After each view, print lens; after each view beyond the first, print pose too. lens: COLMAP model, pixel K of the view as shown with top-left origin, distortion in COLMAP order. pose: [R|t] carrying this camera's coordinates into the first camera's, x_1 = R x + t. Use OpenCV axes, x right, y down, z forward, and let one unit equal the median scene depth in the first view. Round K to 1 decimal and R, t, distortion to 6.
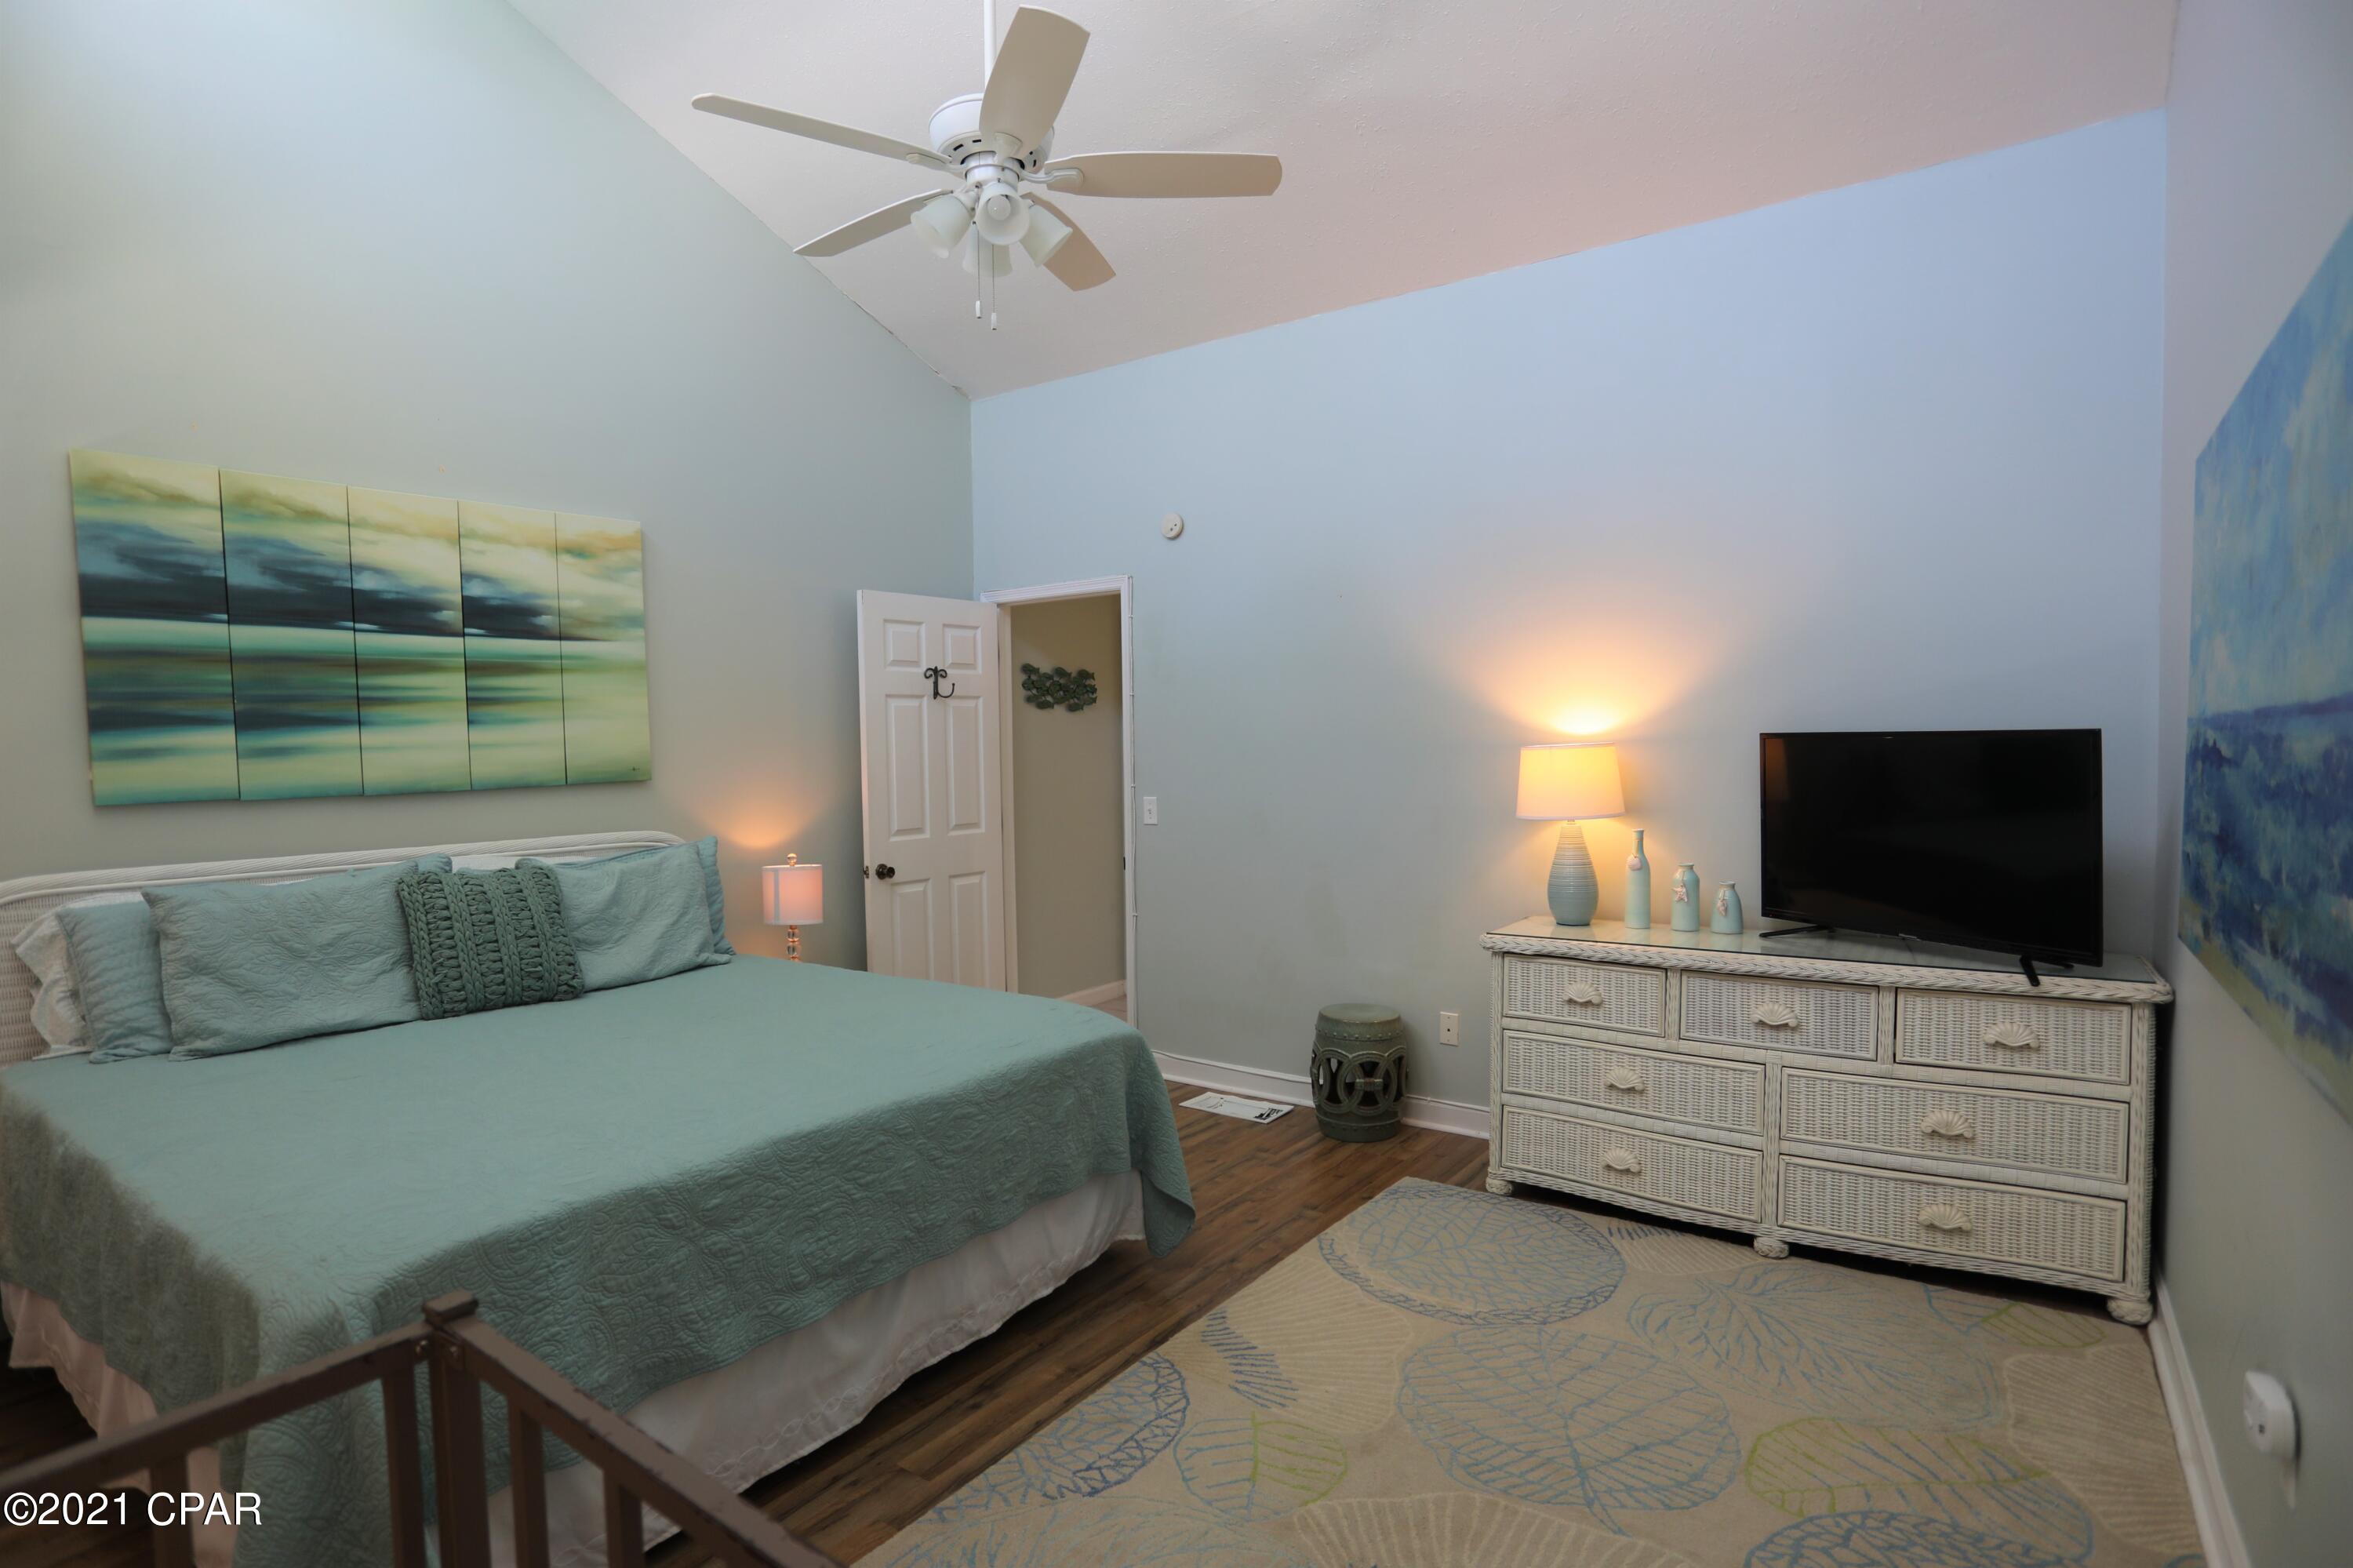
lens RADIAL K [[1179.6, 0, 1176.5], [0, 1179.6, 784.0], [0, 0, 1]] dist [-0.066813, 0.031994]
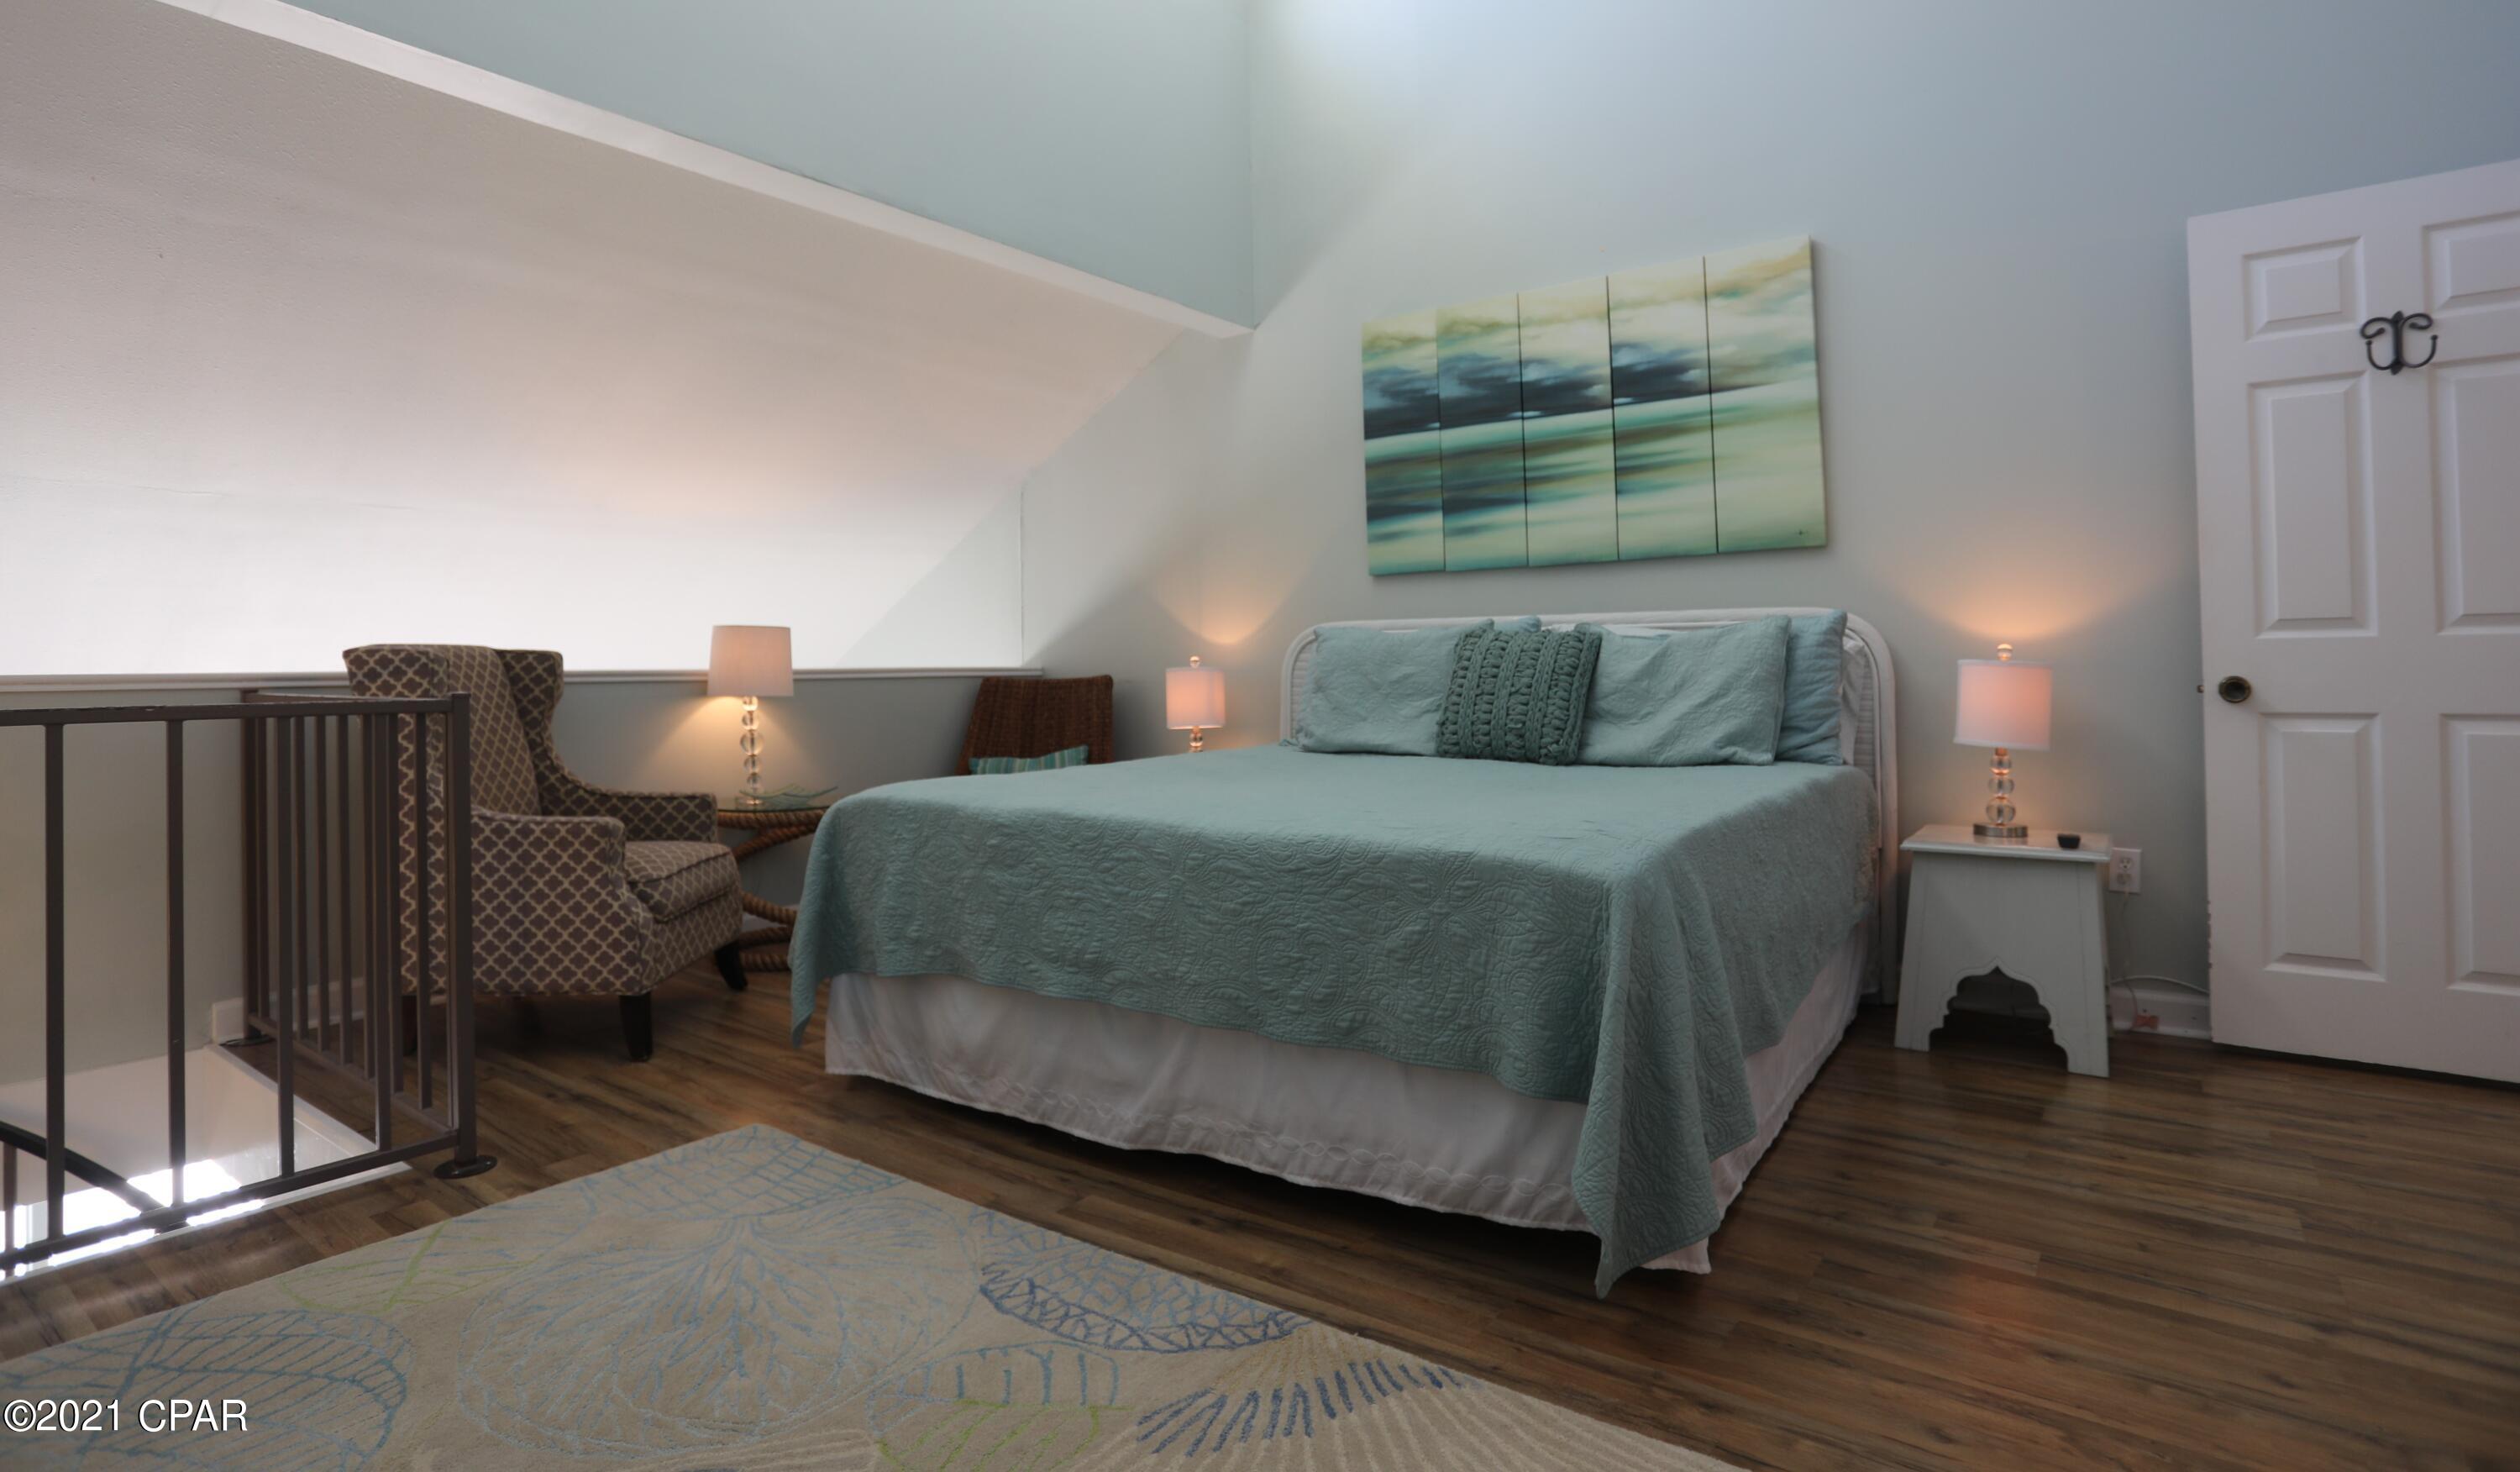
lens RADIAL K [[1292.3, 0, 1260.0], [0, 1292.3, 626.6], [0, 0, 1]] dist [-0.082178, 0.044645]
pose [[-0.005866, -0.015789, -0.999858, 0.529651], [-0.025132, 0.999562, -0.015637, 0.093651], [0.999667, 0.025036, -0.006261, 0.753144]]
